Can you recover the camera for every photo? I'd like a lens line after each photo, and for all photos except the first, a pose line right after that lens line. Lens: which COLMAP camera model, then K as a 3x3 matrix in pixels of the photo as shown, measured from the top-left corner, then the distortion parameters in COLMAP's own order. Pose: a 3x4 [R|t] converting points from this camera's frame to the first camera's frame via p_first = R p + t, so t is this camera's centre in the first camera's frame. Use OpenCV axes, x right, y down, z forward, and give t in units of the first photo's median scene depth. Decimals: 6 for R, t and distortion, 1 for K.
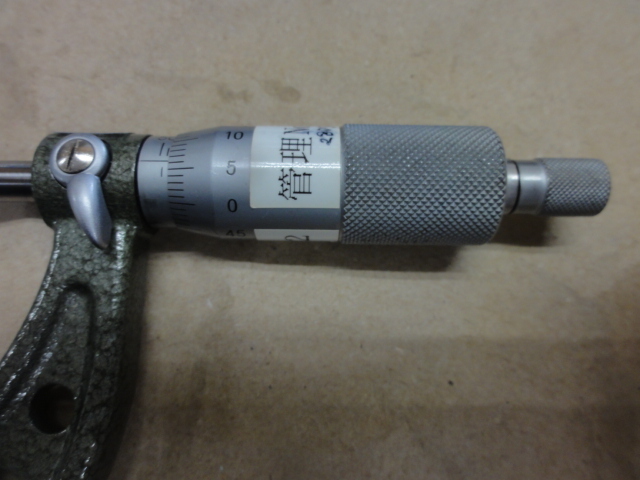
lens RADIAL K [[458.7, 0, 335.0], [0, 458.7, 238.2], [0, 0, 1]] dist [-0.034431, 0.004957]
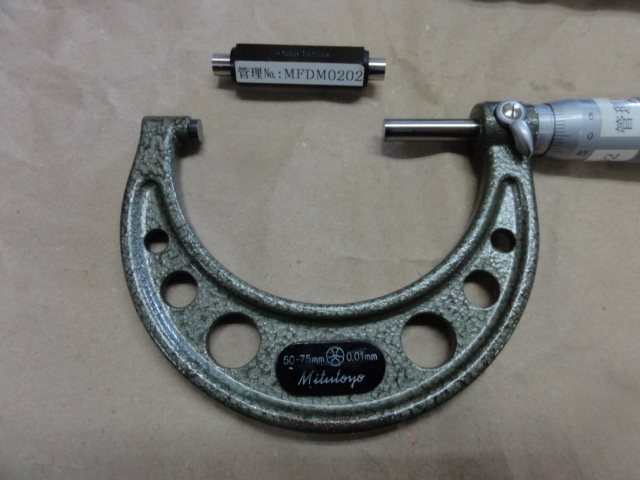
lens RADIAL K [[458.7, 0, 335.0], [0, 458.7, 238.2], [0, 0, 1]] dist [-0.034431, 0.004957]
pose [[0.999689, -0.018113, -0.017136, -1.142823], [0.017043, 0.998014, -0.060646, 0.412036], [0.018200, 0.060336, 0.998012, -0.828062]]
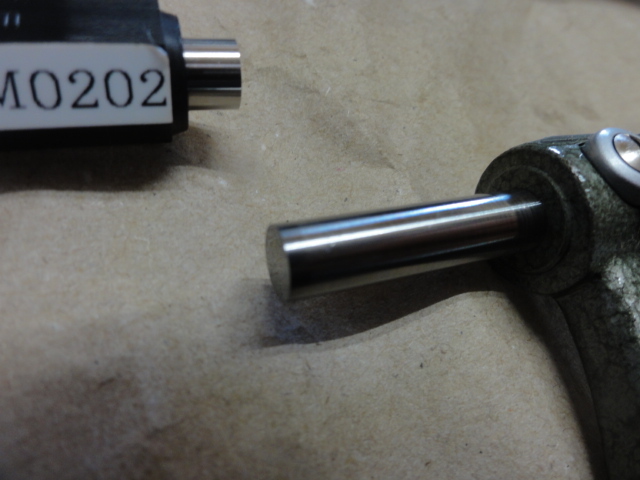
lens RADIAL K [[444.4, 0, 320.0], [0, 444.4, 240.0], [0, 0, 1]] dist [-0.026211, -0.000454]
pose [[0.919566, -0.169676, 0.354414, -1.099018], [0.253799, 0.945052, -0.206064, -0.042330], [-0.299975, 0.279439, 0.912101, 0.519027]]
